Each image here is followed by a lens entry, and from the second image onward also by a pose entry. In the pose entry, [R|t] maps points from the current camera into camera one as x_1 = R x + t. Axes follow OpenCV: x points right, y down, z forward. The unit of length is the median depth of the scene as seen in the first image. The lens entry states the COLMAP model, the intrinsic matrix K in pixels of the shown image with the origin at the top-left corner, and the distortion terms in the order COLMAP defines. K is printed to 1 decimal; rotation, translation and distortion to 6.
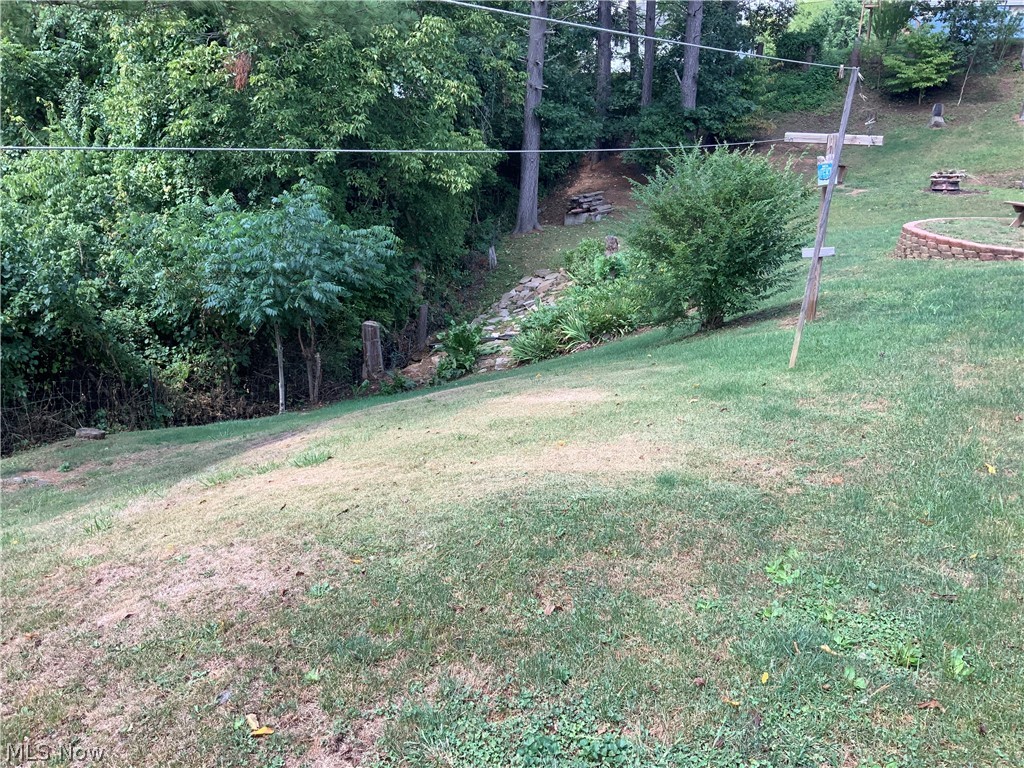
lens RADIAL K [[860.4, 0, 507.2], [0, 860.4, 381.9], [0, 0, 1]] dist [0.083611, -0.157910]
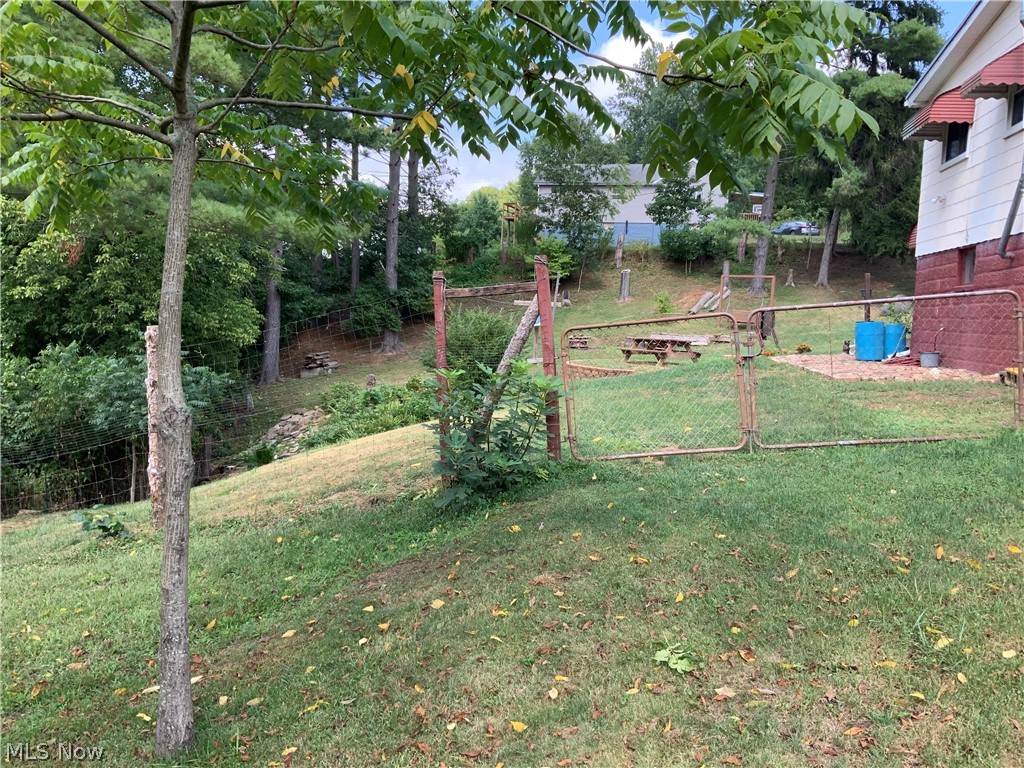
lens RADIAL K [[860.4, 0, 507.2], [0, 860.4, 381.9], [0, 0, 1]] dist [0.083611, -0.157910]
pose [[0.925720, -0.016595, 0.377846, -0.132096], [0.091236, 0.979332, -0.180515, 0.073456], [-0.367041, 0.201580, 0.908101, -0.218737]]
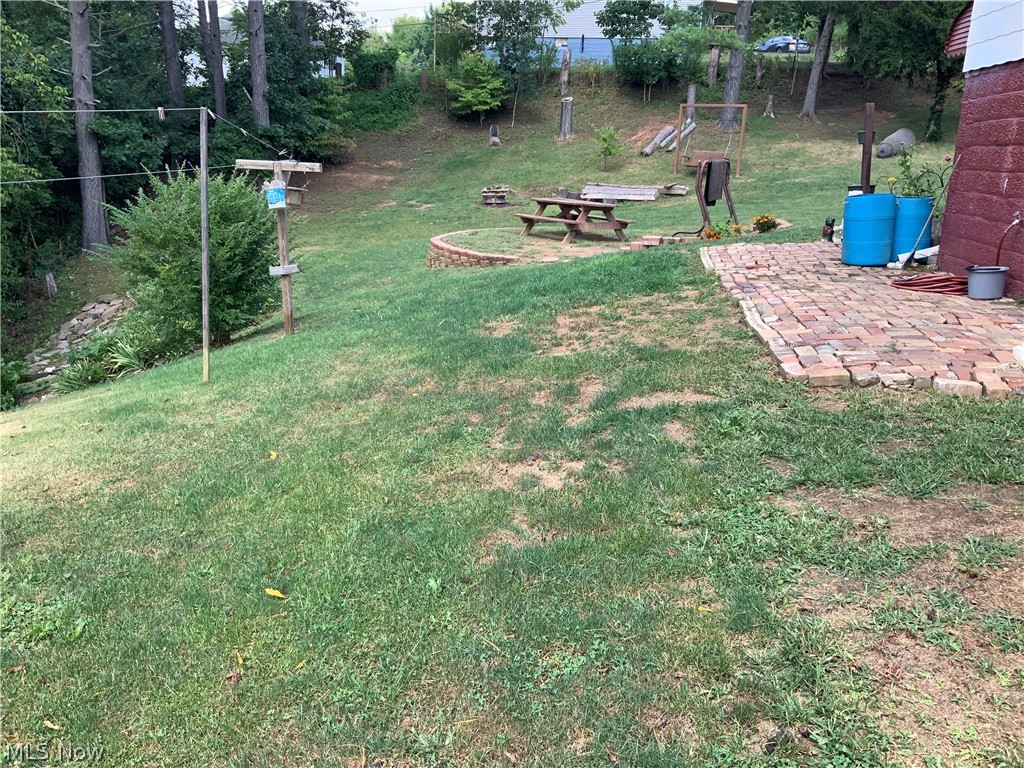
lens RADIAL K [[863.6, 0, 514.8], [0, 863.6, 385.5], [0, 0, 1]] dist [0.063519, -0.146457]
pose [[0.914581, -0.103437, 0.390950, 0.057370], [0.107748, 0.994118, 0.010957, 0.004067], [-0.389783, 0.032103, 0.920347, -0.031723]]
